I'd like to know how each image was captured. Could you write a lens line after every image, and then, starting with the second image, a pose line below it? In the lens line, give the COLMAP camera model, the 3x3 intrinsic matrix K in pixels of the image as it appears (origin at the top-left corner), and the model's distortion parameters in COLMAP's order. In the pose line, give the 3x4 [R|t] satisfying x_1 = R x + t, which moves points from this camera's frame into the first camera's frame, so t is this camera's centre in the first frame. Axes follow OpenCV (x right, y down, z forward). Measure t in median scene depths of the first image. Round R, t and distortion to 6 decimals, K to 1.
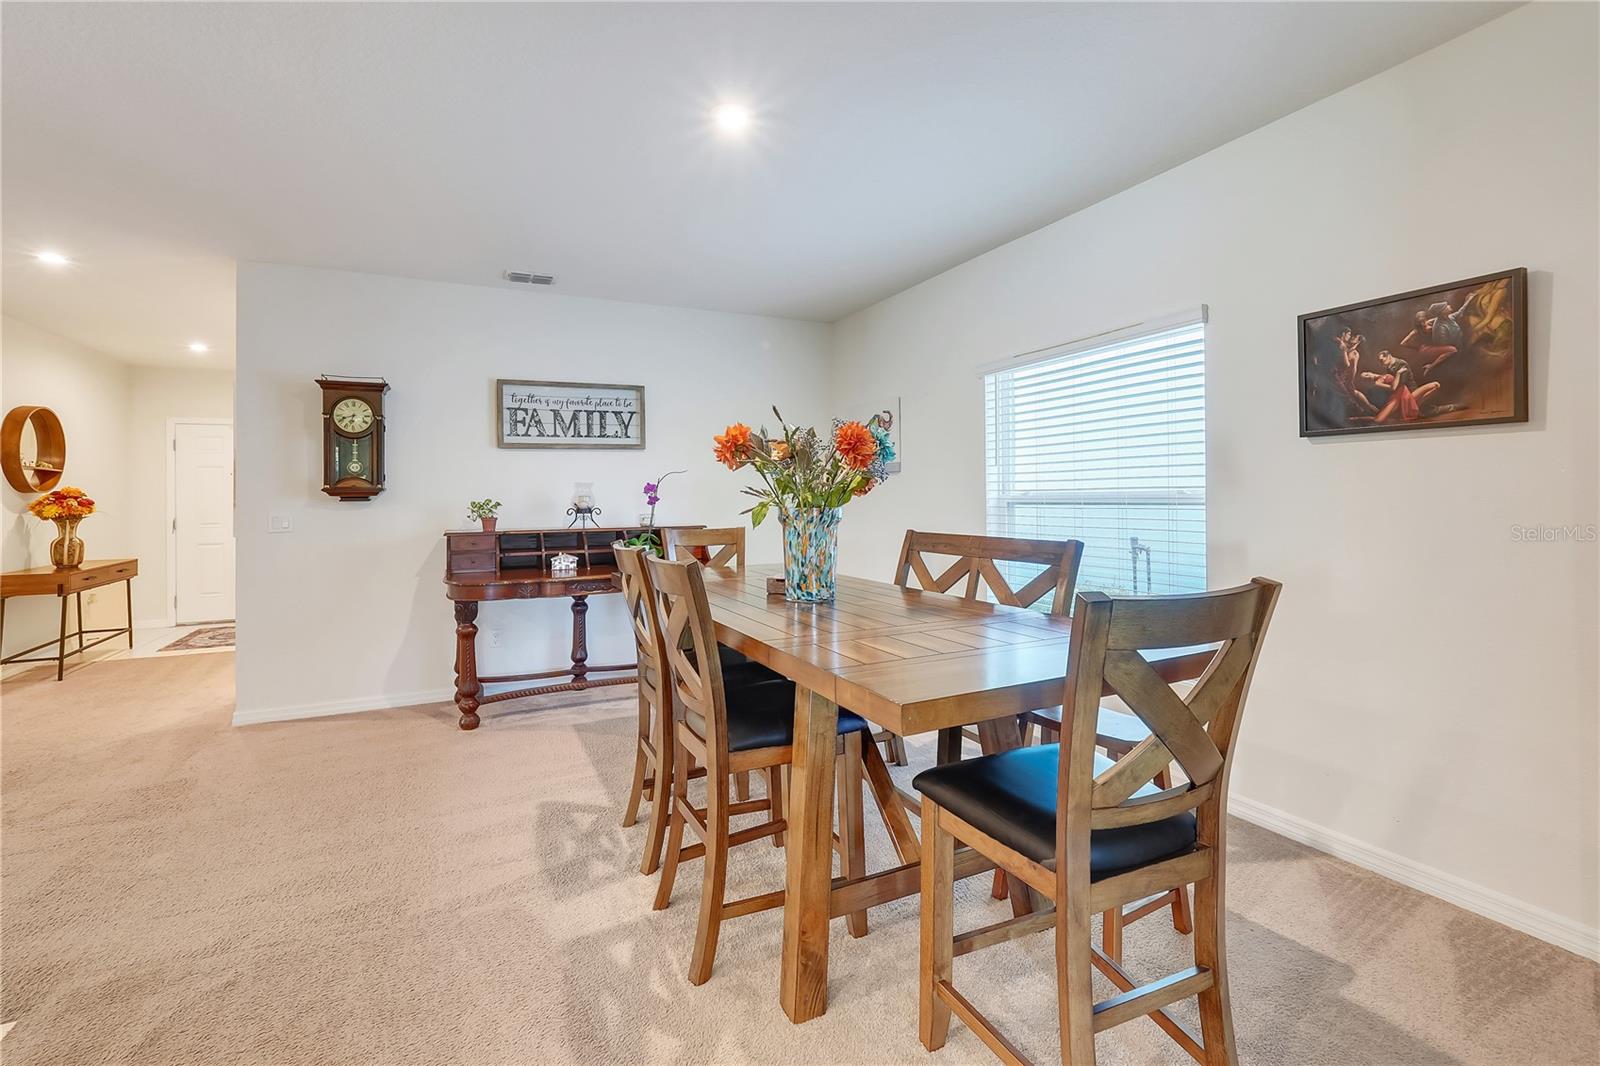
lens RADIAL K [[742.0, 0, 798.2], [0, 742.0, 521.5], [0, 0, 1]] dist [0.002732, 0.001184]
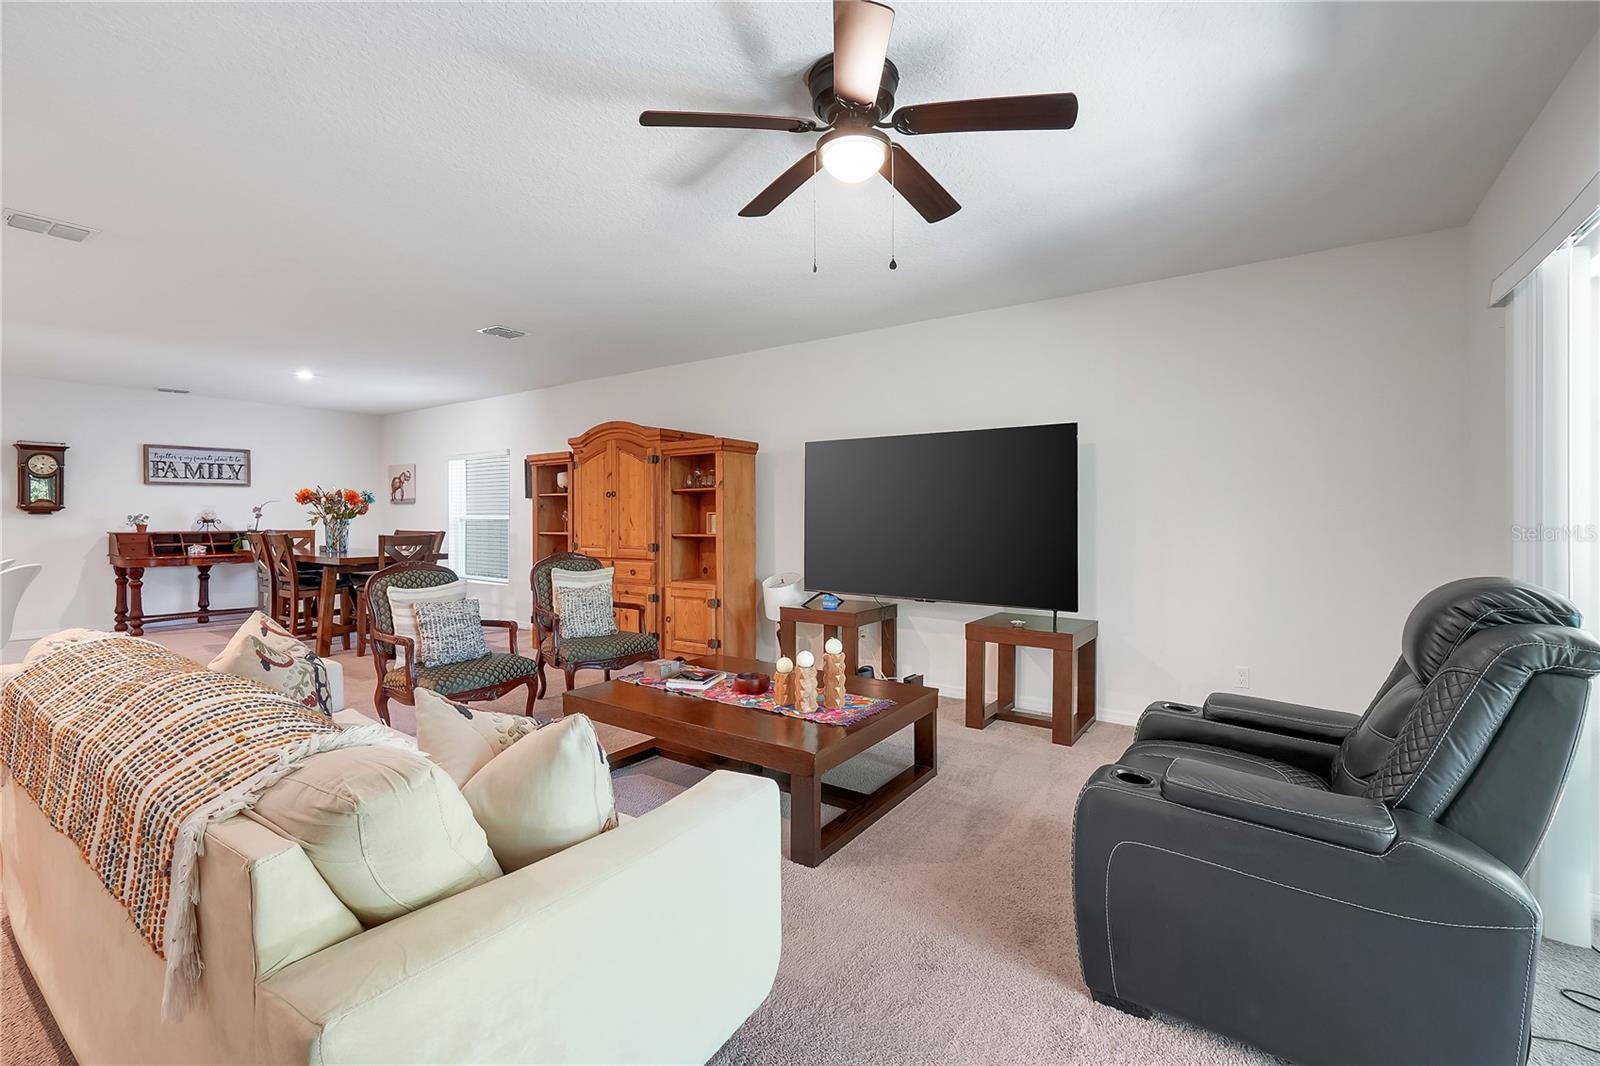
lens RADIAL K [[682.4, 0, 790.5], [0, 682.4, 527.7], [0, 0, 1]] dist [0.000807, 0.000181]
pose [[0.877070, 0.004615, 0.480341, 0.149275], [0.003454, 0.999867, -0.015913, 0.032024], [-0.480351, 0.015616, 0.876938, -1.110280]]
